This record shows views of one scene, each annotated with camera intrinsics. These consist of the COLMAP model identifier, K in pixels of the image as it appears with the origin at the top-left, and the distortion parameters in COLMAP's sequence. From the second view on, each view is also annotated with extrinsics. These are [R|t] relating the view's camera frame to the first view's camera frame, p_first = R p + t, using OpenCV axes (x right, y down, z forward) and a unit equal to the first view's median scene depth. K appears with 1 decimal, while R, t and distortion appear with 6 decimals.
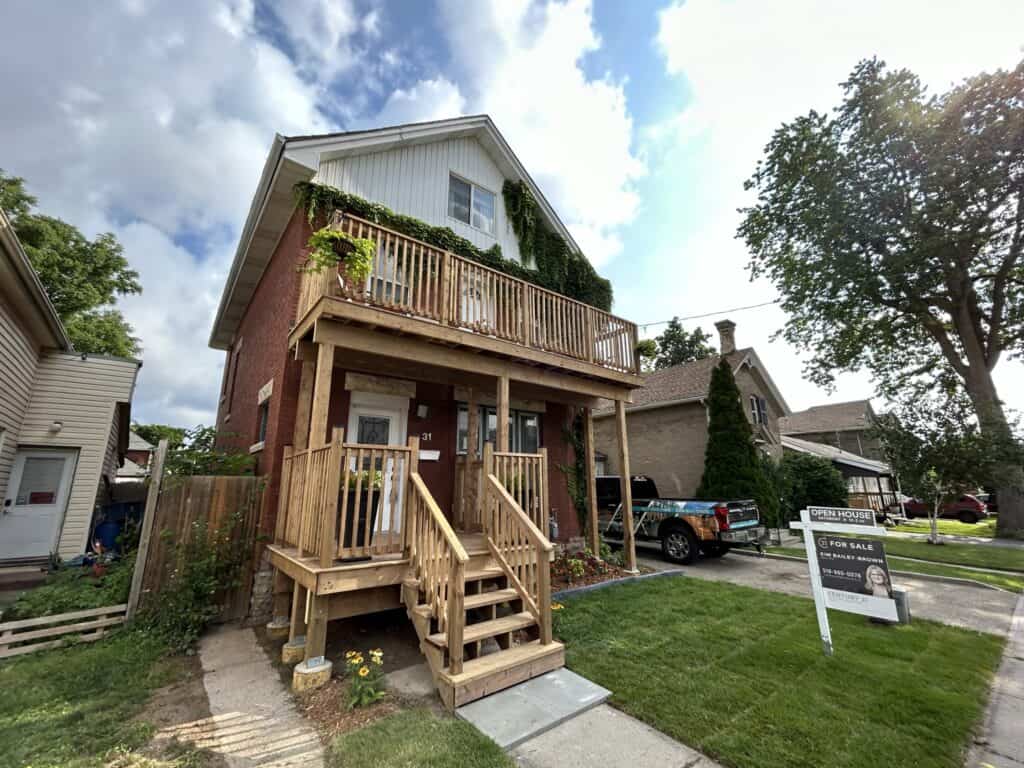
lens RADIAL K [[427.3, 0, 512.0], [0, 427.3, 384.0], [0, 0, 1]] dist [-0.002097, -0.000120]
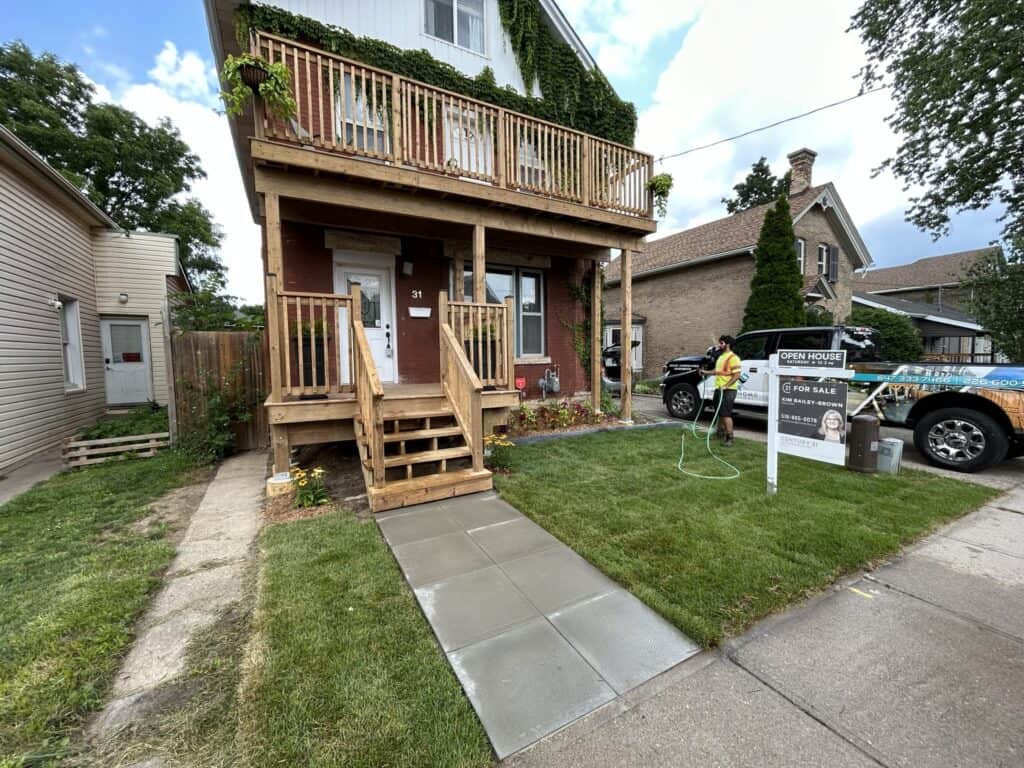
lens RADIAL K [[413.2, 0, 512.0], [0, 413.2, 384.0], [0, 0, 1]] dist [-0.001899, 0.000053]
pose [[0.984082, 0.003798, -0.177677, 0.159214], [0.048894, 0.955404, 0.291226, 0.041297], [0.170859, -0.295278, 0.940010, 0.040203]]
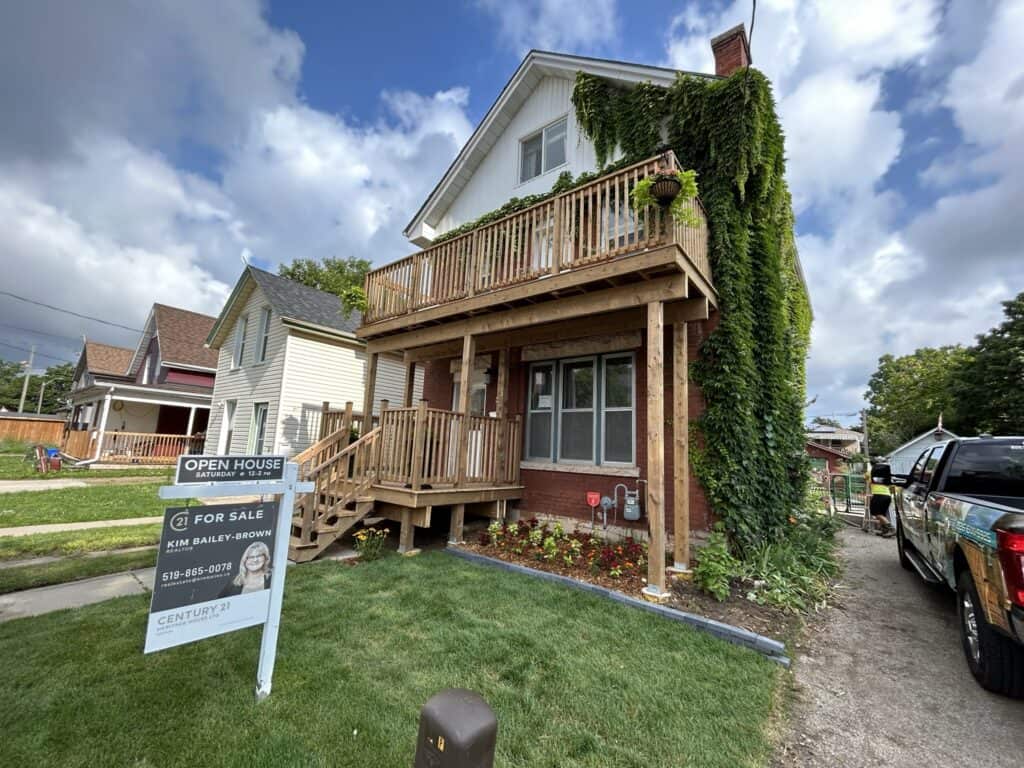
lens RADIAL K [[413.2, 0, 512.0], [0, 413.2, 384.0], [0, 0, 1]] dist [-0.001899, 0.000053]
pose [[0.206283, -0.133383, -0.969359, 0.697199], [0.178331, 0.979199, -0.096787, 0.158278], [0.962105, -0.152901, 0.225779, 0.633712]]
